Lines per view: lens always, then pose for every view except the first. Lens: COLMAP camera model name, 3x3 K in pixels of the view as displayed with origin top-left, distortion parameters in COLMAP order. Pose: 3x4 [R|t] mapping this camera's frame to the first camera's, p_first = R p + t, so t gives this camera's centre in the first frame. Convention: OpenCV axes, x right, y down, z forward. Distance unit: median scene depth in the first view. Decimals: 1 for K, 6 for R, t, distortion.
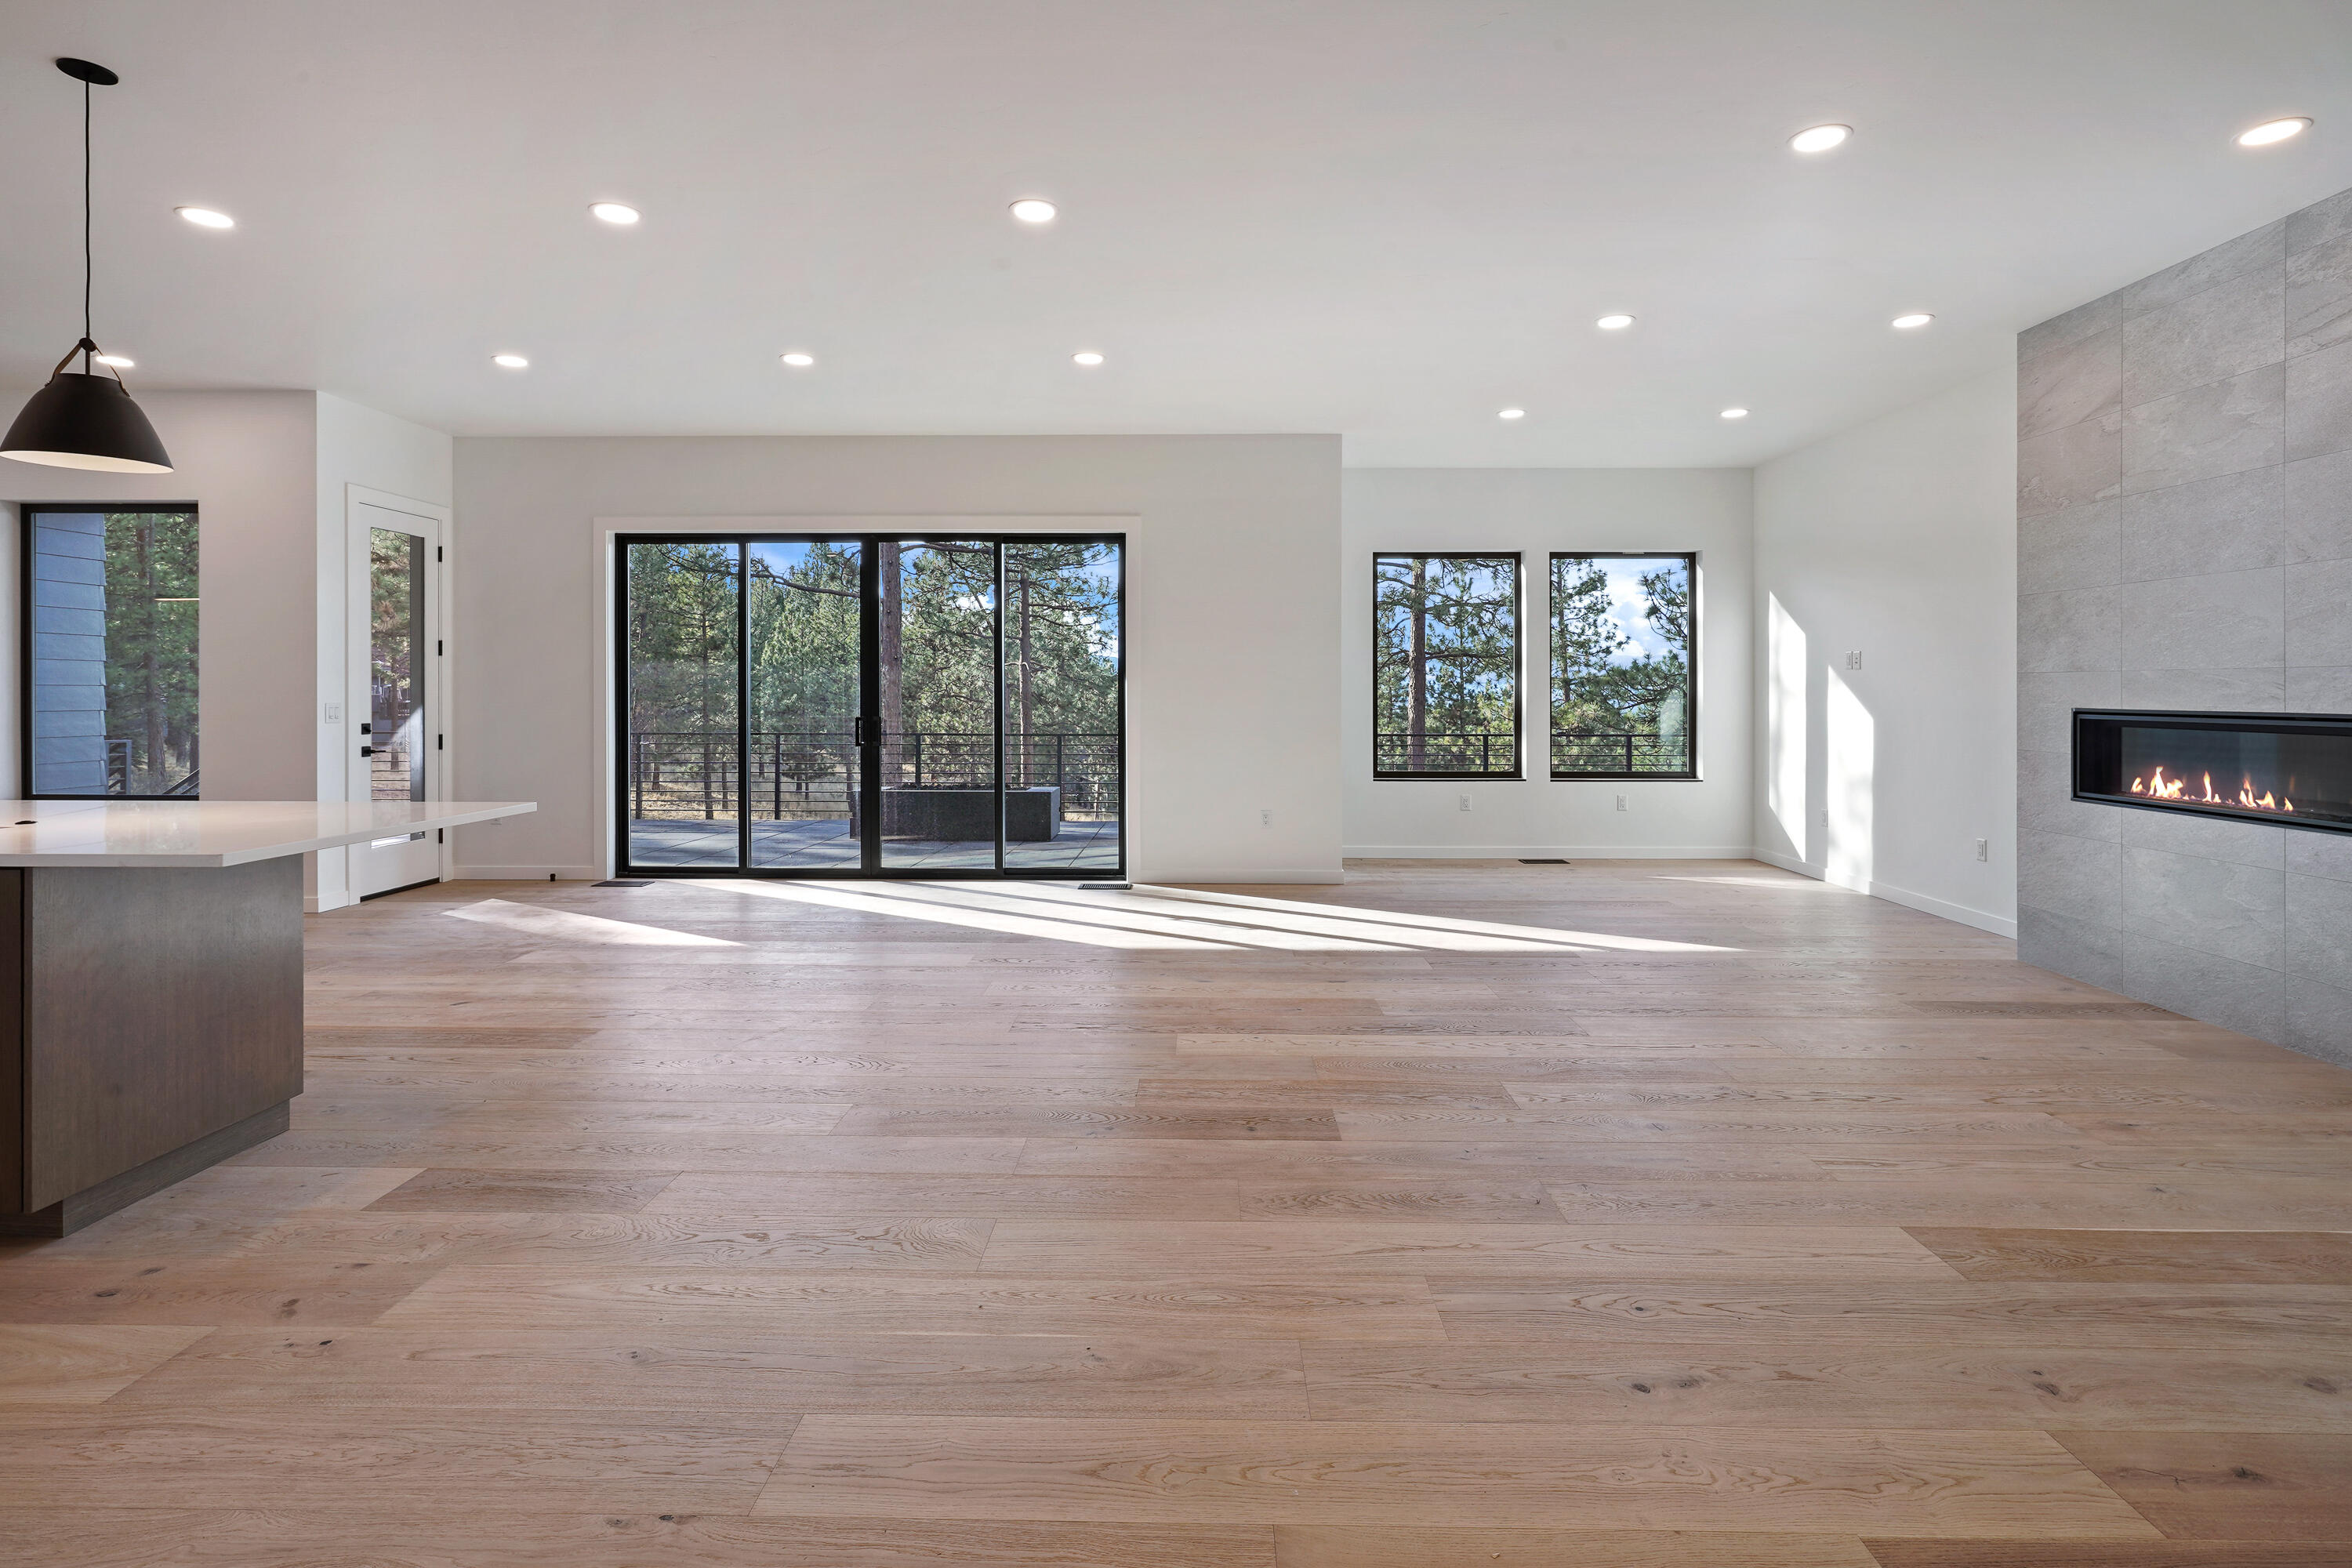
lens RADIAL K [[1139.2, 0, 1191.2], [0, 1139.2, 689.5], [0, 0, 1]] dist [-0.012412, 0.006679]
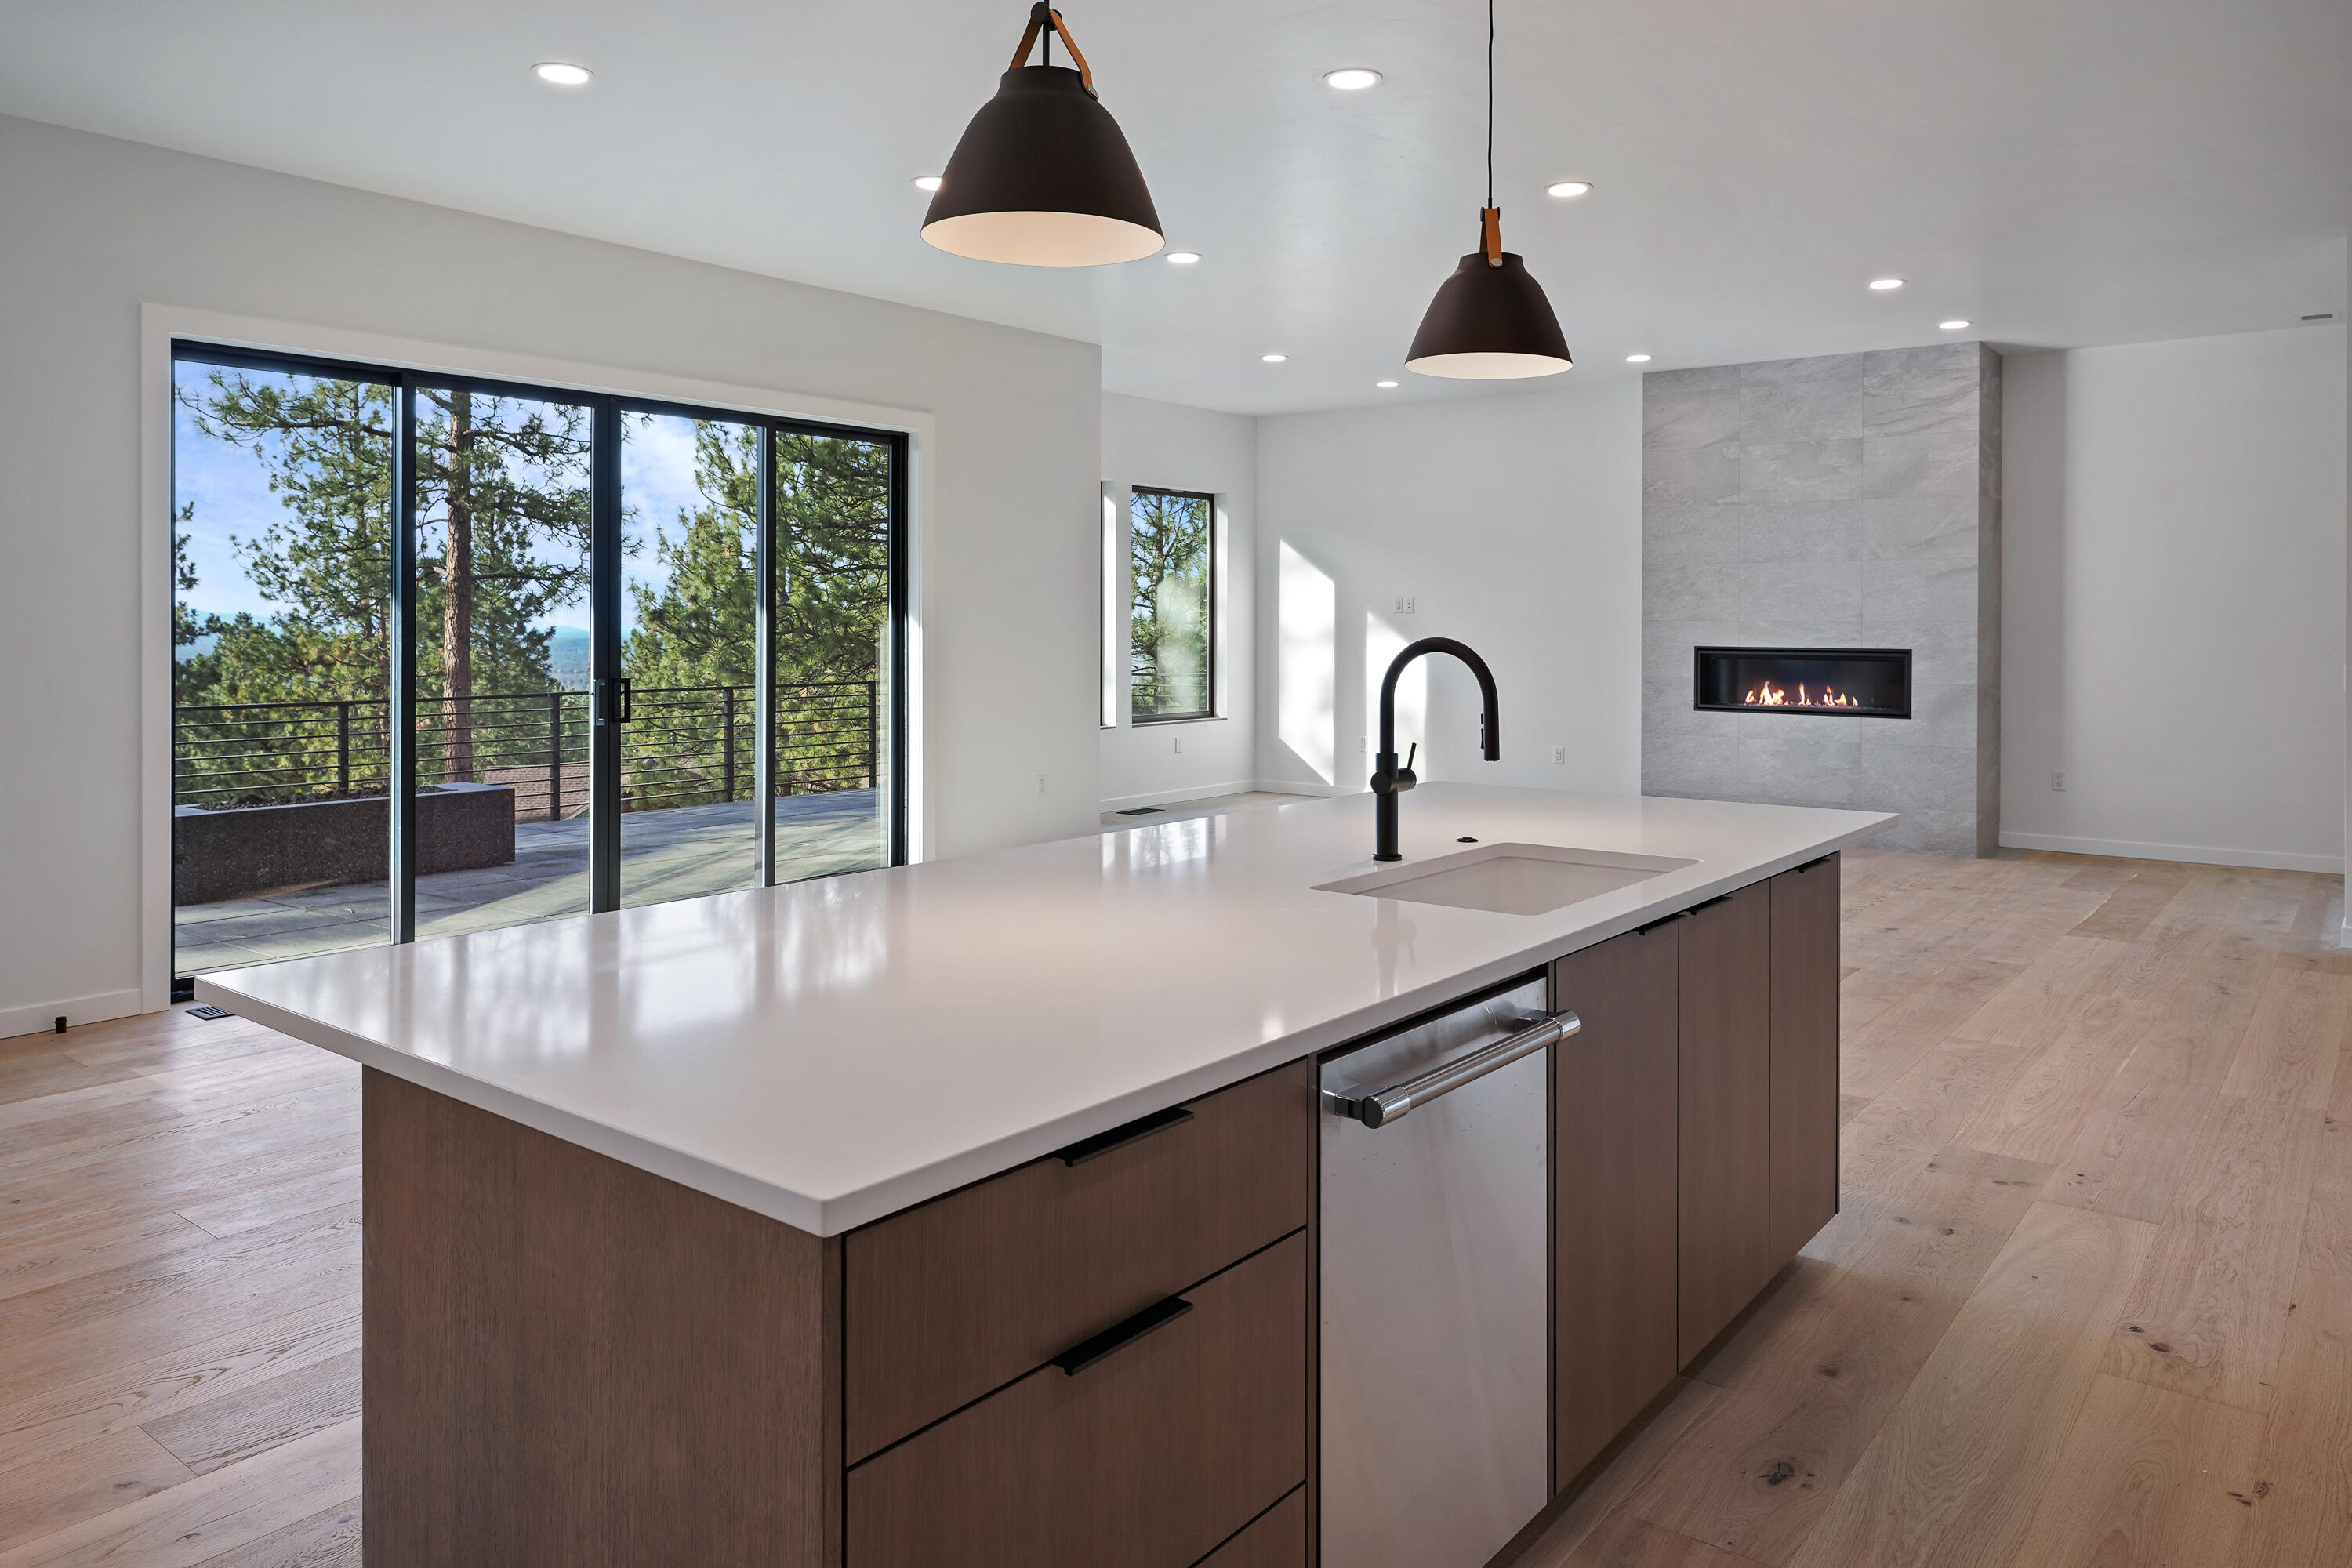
lens RADIAL K [[1543.3, 0, 1173.8], [0, 1543.3, 623.4], [0, 0, 1]] dist [0.005438, -0.009264]
pose [[0.616738, -0.000601, 0.787168, -1.207281], [-0.002843, 0.999991, 0.002991, -0.016902], [-0.787163, -0.004082, 0.616731, 0.324225]]
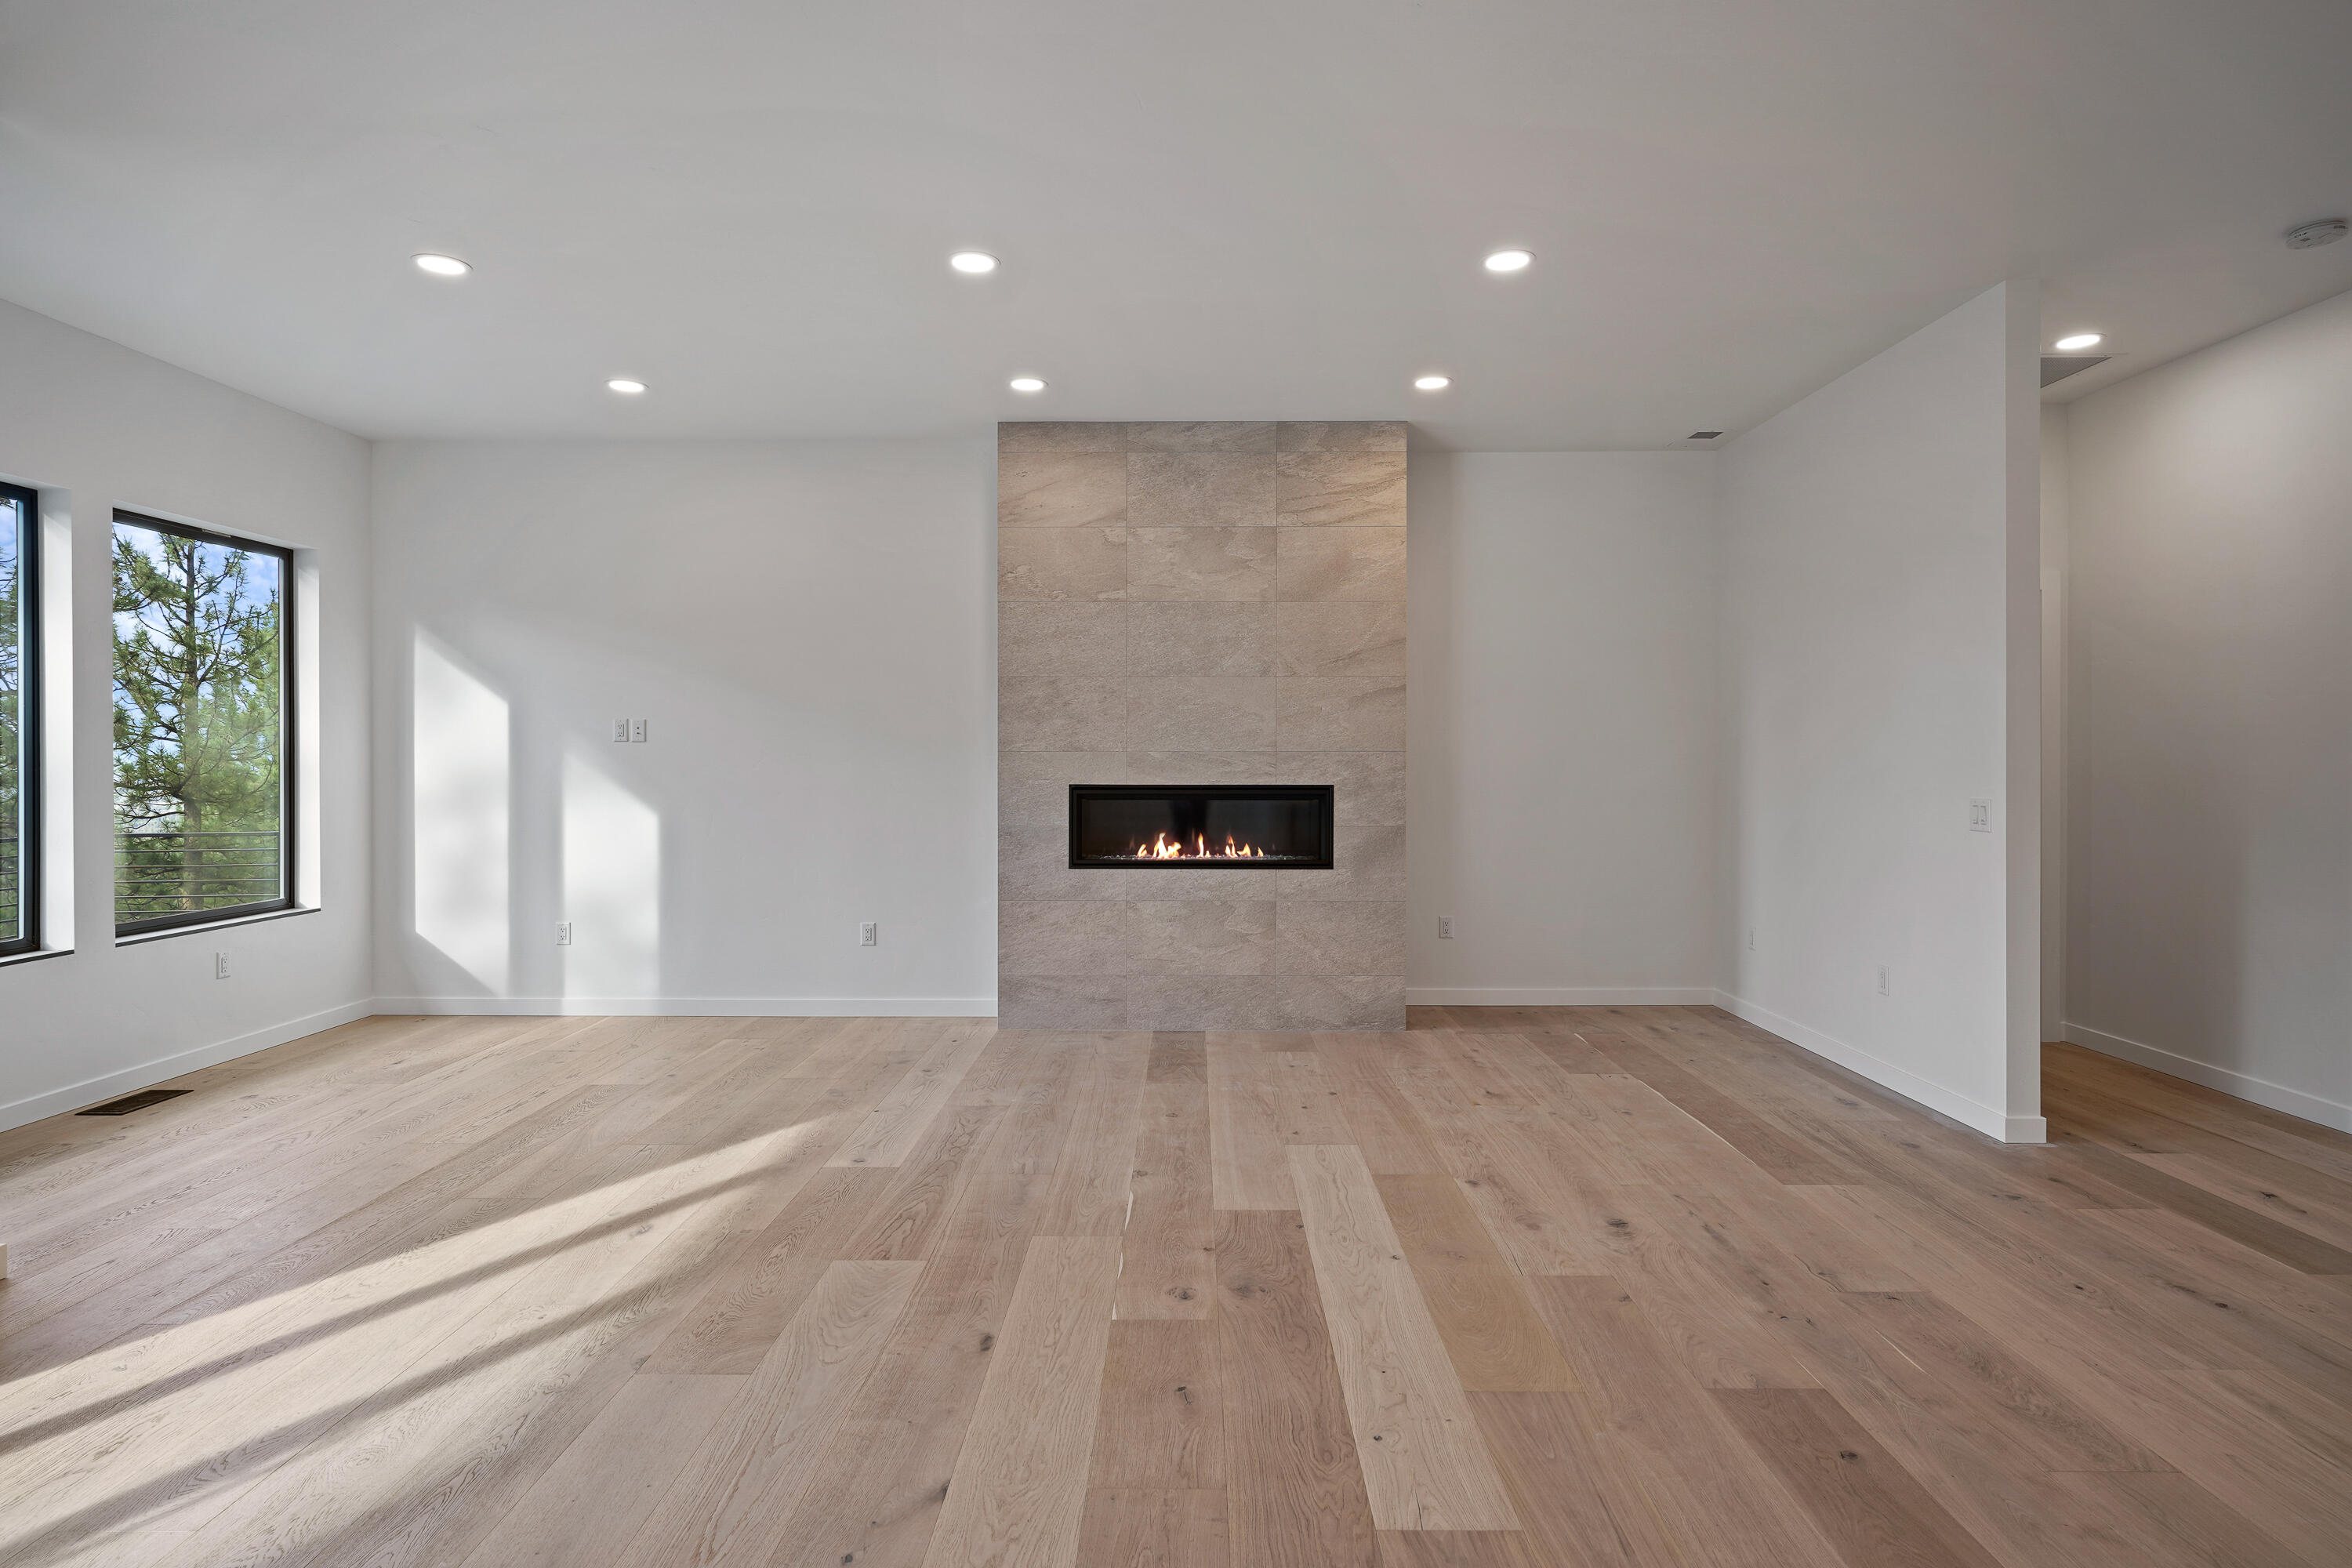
lens RADIAL K [[1245.7, 0, 1172.6], [0, 1245.7, 758.9], [0, 0, 1]] dist [-0.005574, 0.002076]
pose [[0.007068, -0.001285, 0.999974, -0.442451], [-0.000380, 0.999999, 0.001287, -0.010306], [-0.999975, -0.000389, 0.007067, 0.921434]]
